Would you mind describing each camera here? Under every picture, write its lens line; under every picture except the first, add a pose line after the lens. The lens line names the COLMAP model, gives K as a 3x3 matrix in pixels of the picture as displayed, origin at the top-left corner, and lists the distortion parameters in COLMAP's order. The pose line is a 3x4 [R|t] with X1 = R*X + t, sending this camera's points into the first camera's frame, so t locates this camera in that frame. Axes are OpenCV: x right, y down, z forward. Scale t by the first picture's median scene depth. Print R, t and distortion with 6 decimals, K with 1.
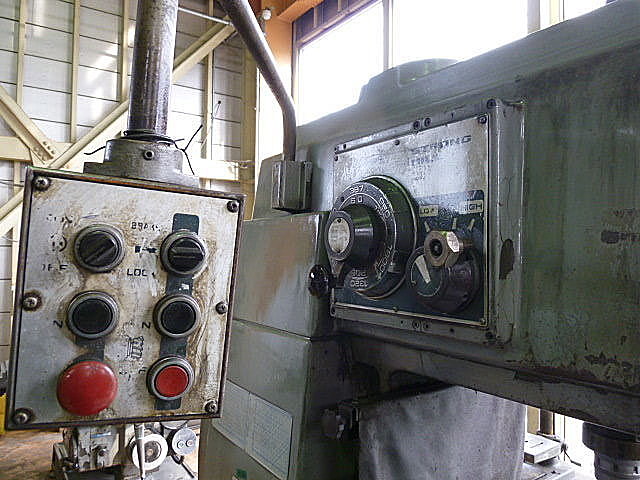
lens RADIAL K [[482.4, 0, 323.3], [0, 482.4, 244.1], [0, 0, 1]] dist [-0.029666, 0.005012]
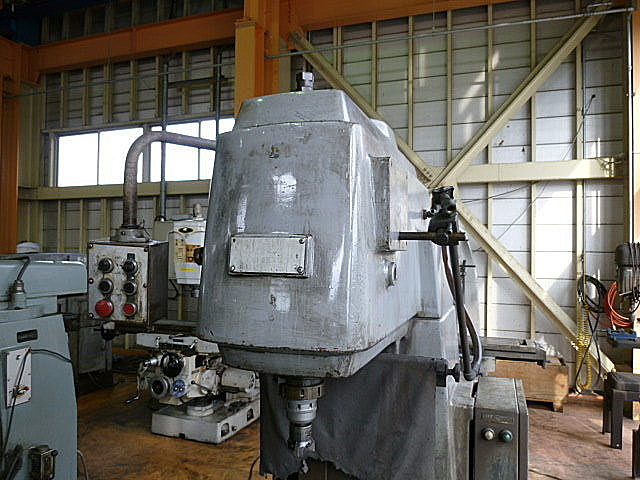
lens RADIAL K [[482.4, 0, 322.6], [0, 482.4, 244.4], [0, 0, 1]] dist [-0.029666, 0.005012]
pose [[0.579577, -0.012687, -0.814819, 0.298264], [0.014575, 0.999880, -0.005201, -0.009471], [0.814787, -0.008861, 0.579692, 0.030931]]
